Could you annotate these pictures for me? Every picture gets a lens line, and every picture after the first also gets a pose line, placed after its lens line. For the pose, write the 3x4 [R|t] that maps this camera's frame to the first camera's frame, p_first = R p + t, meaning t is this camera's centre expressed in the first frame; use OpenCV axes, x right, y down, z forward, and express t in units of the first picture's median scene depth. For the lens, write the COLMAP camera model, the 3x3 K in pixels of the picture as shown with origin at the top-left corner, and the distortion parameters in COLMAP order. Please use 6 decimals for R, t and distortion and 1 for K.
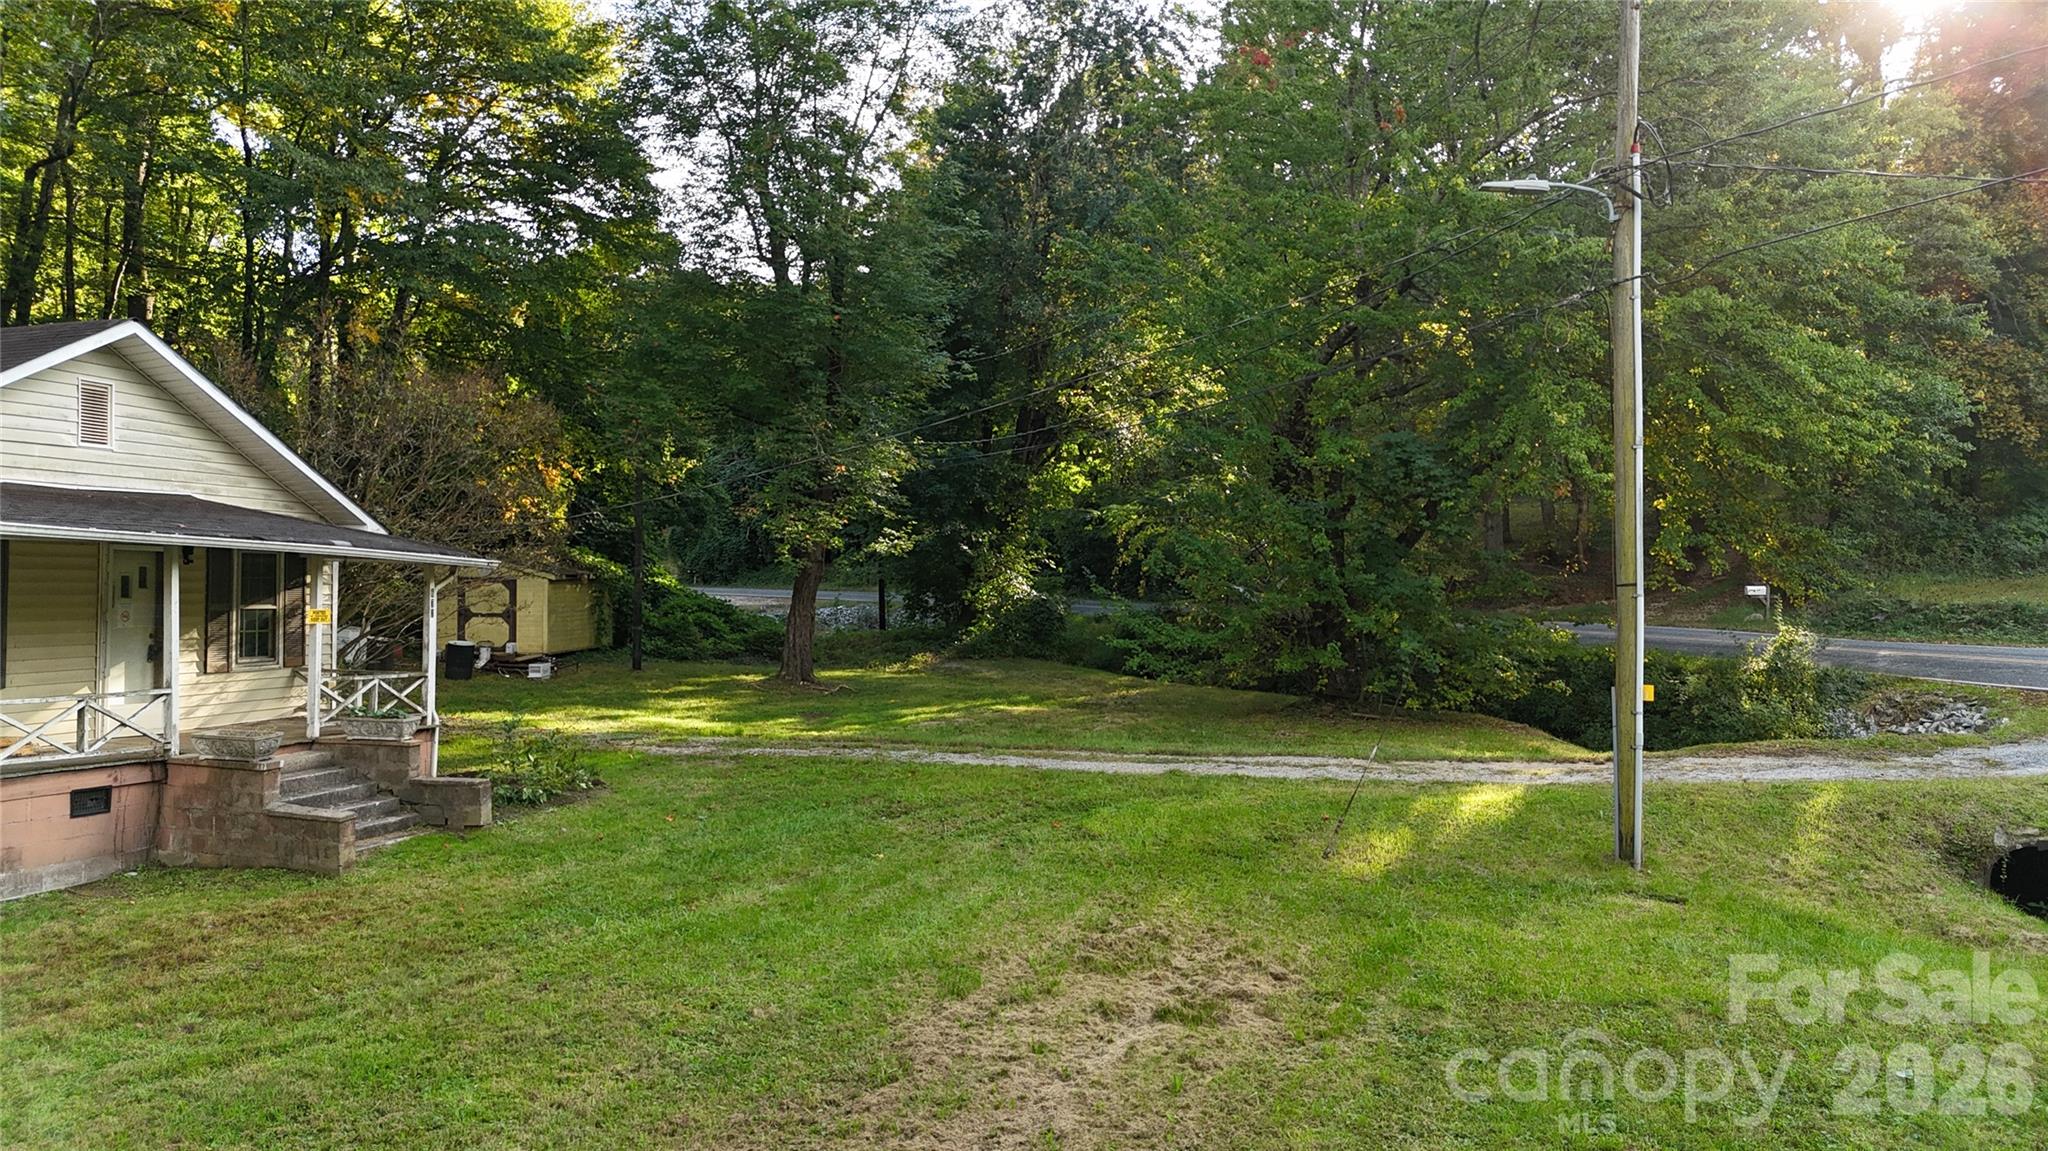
lens RADIAL K [[1513.7, 0, 1021.7], [0, 1513.7, 569.0], [0, 0, 1]] dist [0.104254, -0.100401]
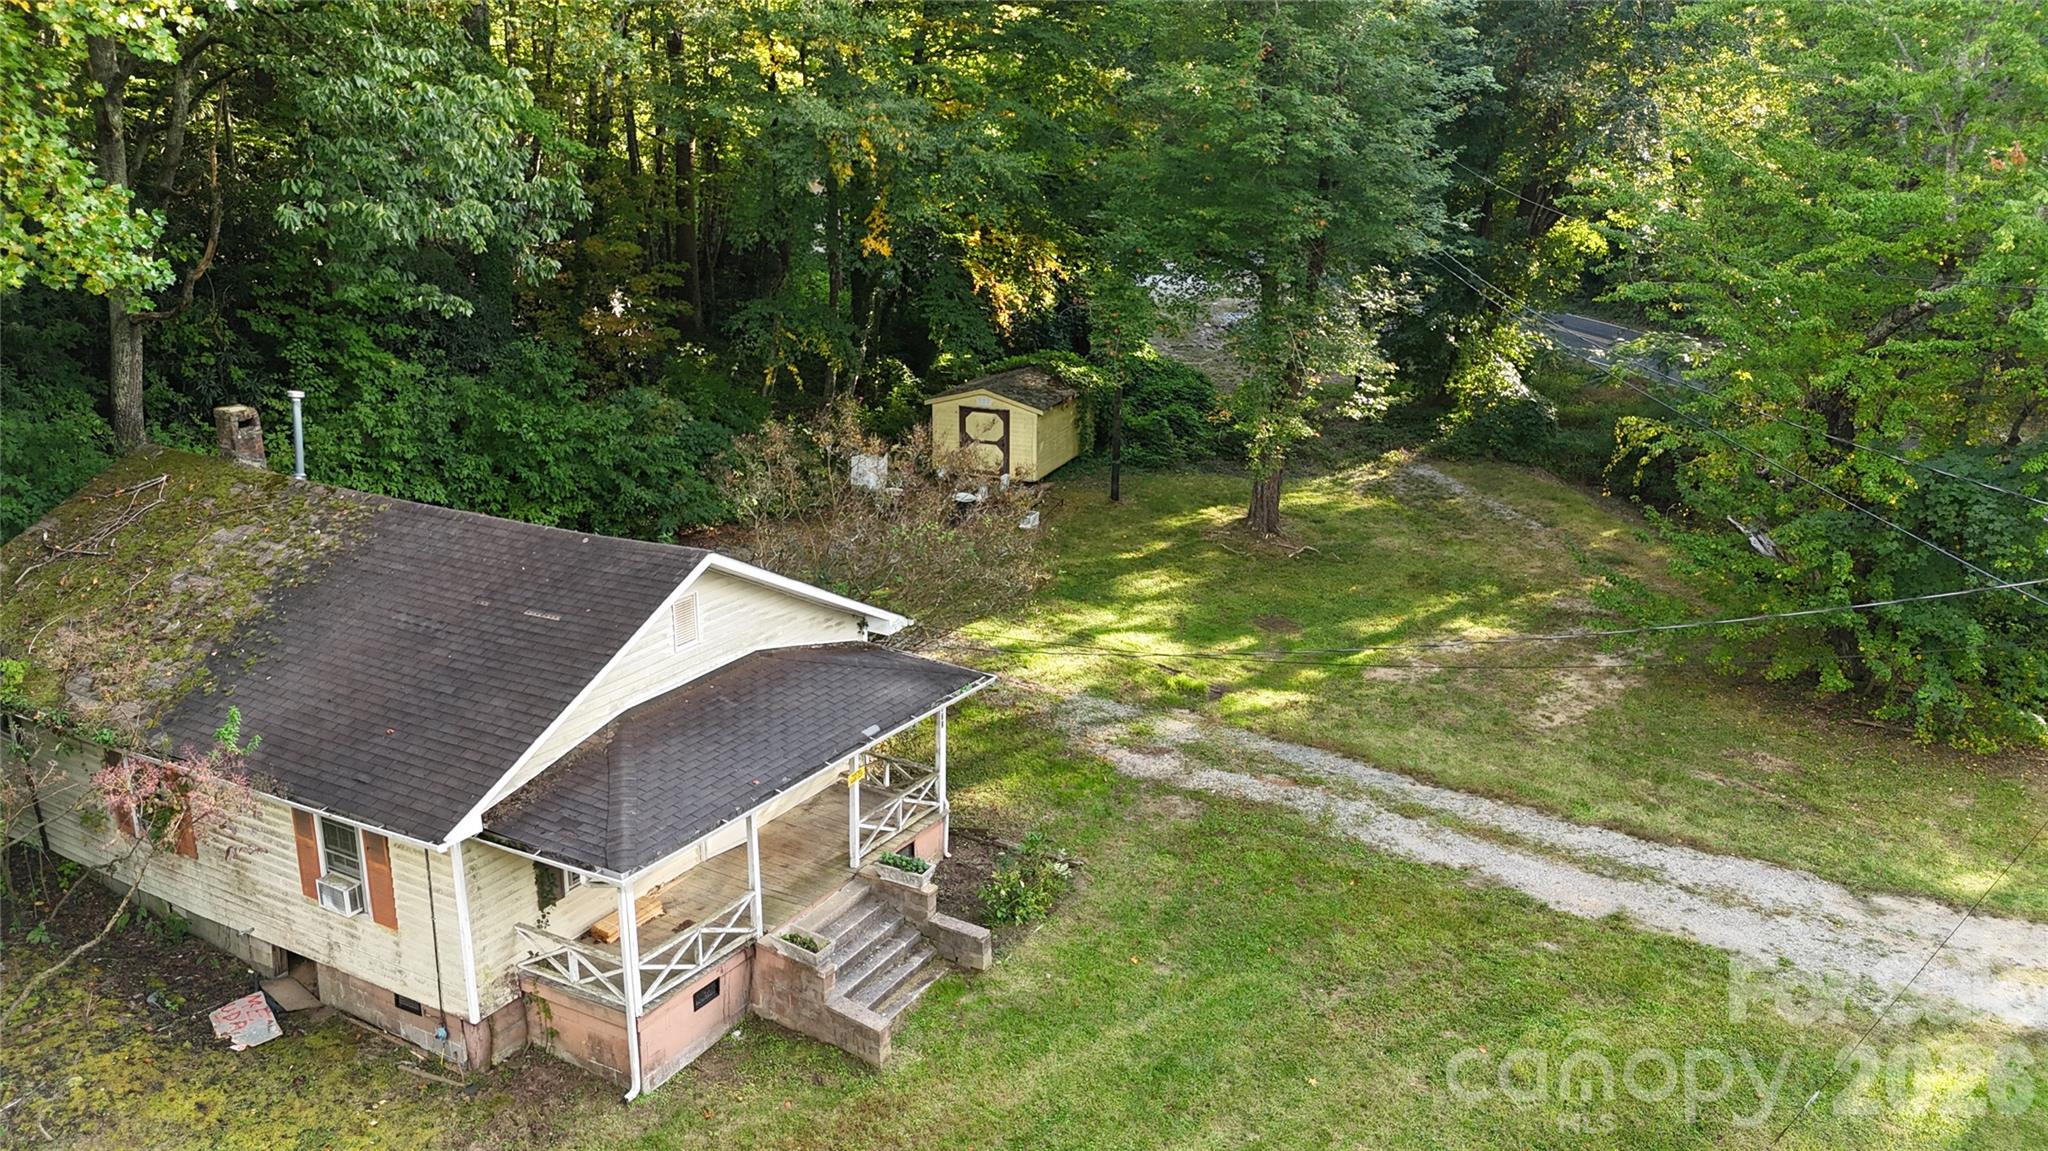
lens RADIAL K [[1513.7, 0, 1021.7], [0, 1513.7, 569.0], [0, 0, 1]] dist [0.104254, -0.100401]
pose [[0.951858, 0.091181, -0.292665, -0.000022], [-0.000472, 0.955172, 0.296051, -0.188697], [0.306540, -0.281661, 0.909231, 0.001870]]
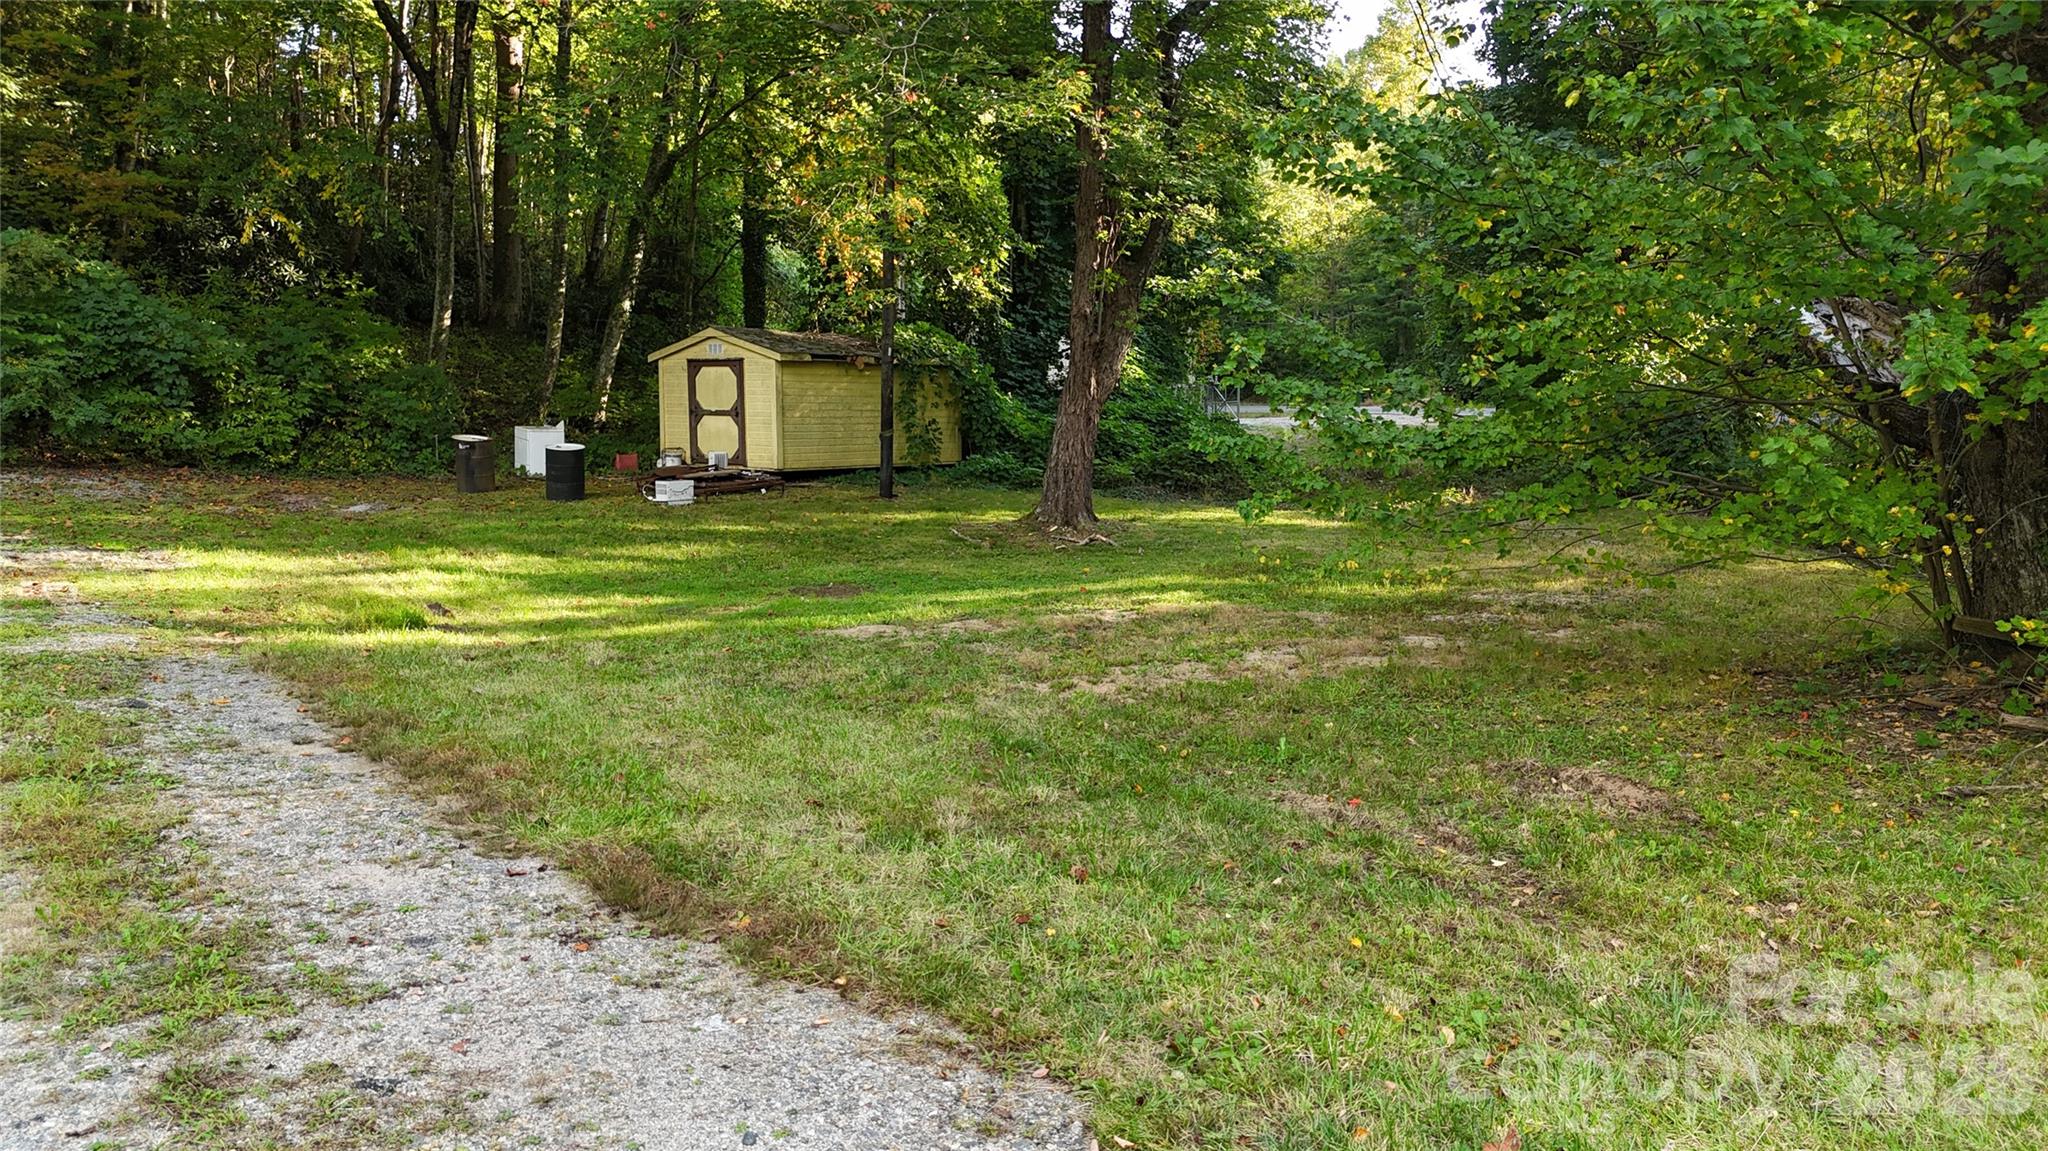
lens RADIAL K [[1513.7, 0, 1021.7], [0, 1513.7, 569.0], [0, 0, 1]] dist [0.104254, -0.100401]
pose [[0.820656, 0.057530, -0.568519, 0.158175], [0.002783, 0.994505, 0.104654, 0.026580], [0.571416, -0.087467, 0.815986, 0.464622]]
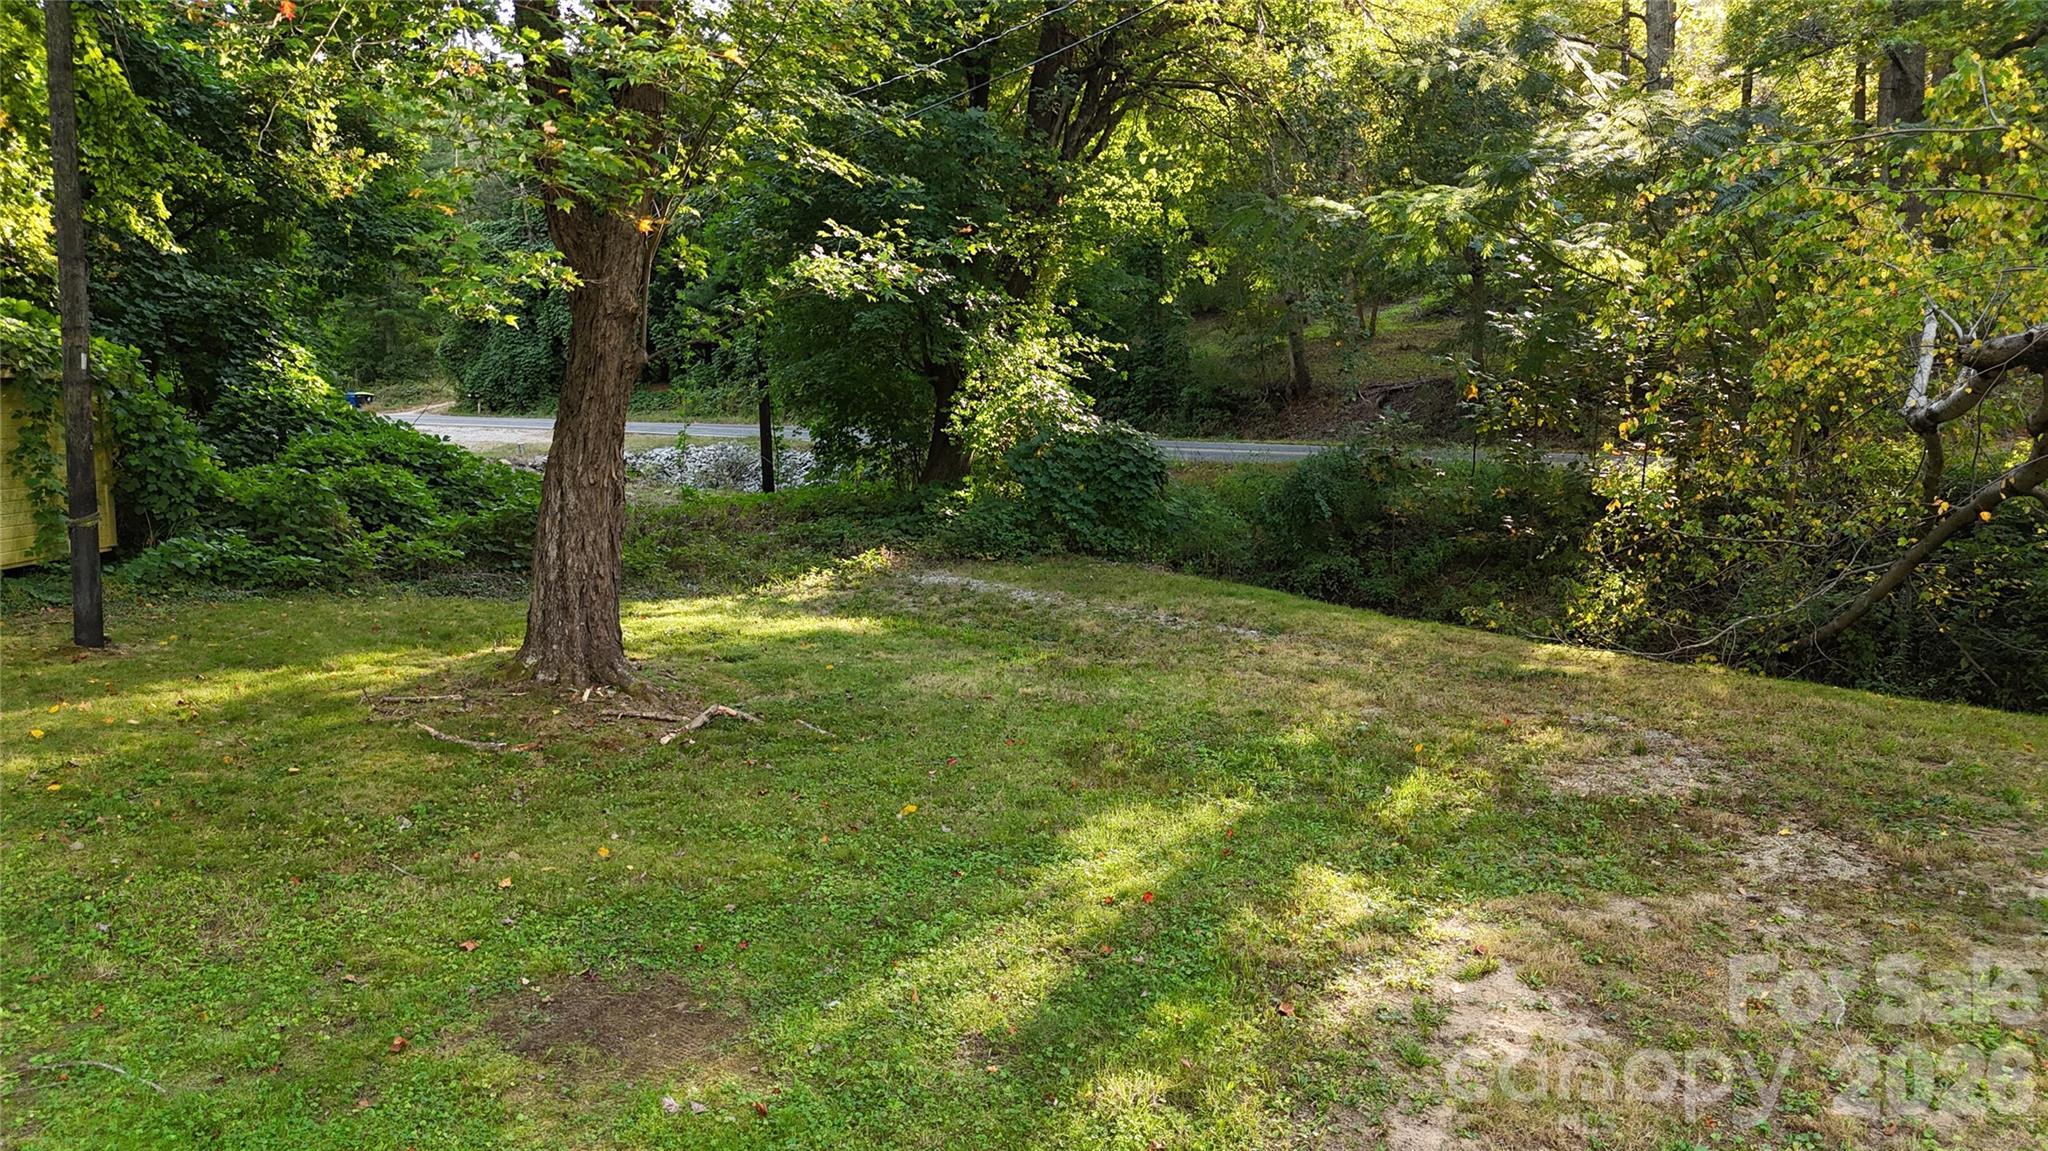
lens RADIAL K [[1519.4, 0, 1024.0], [0, 1519.4, 575.5], [0, 0, 1]] dist [0.015696, -0.000779]
pose [[0.994576, -0.011354, 0.103387, -0.077487], [-0.000331, 0.993674, 0.112304, 0.012111], [-0.104008, -0.111729, 0.988281, 0.605163]]
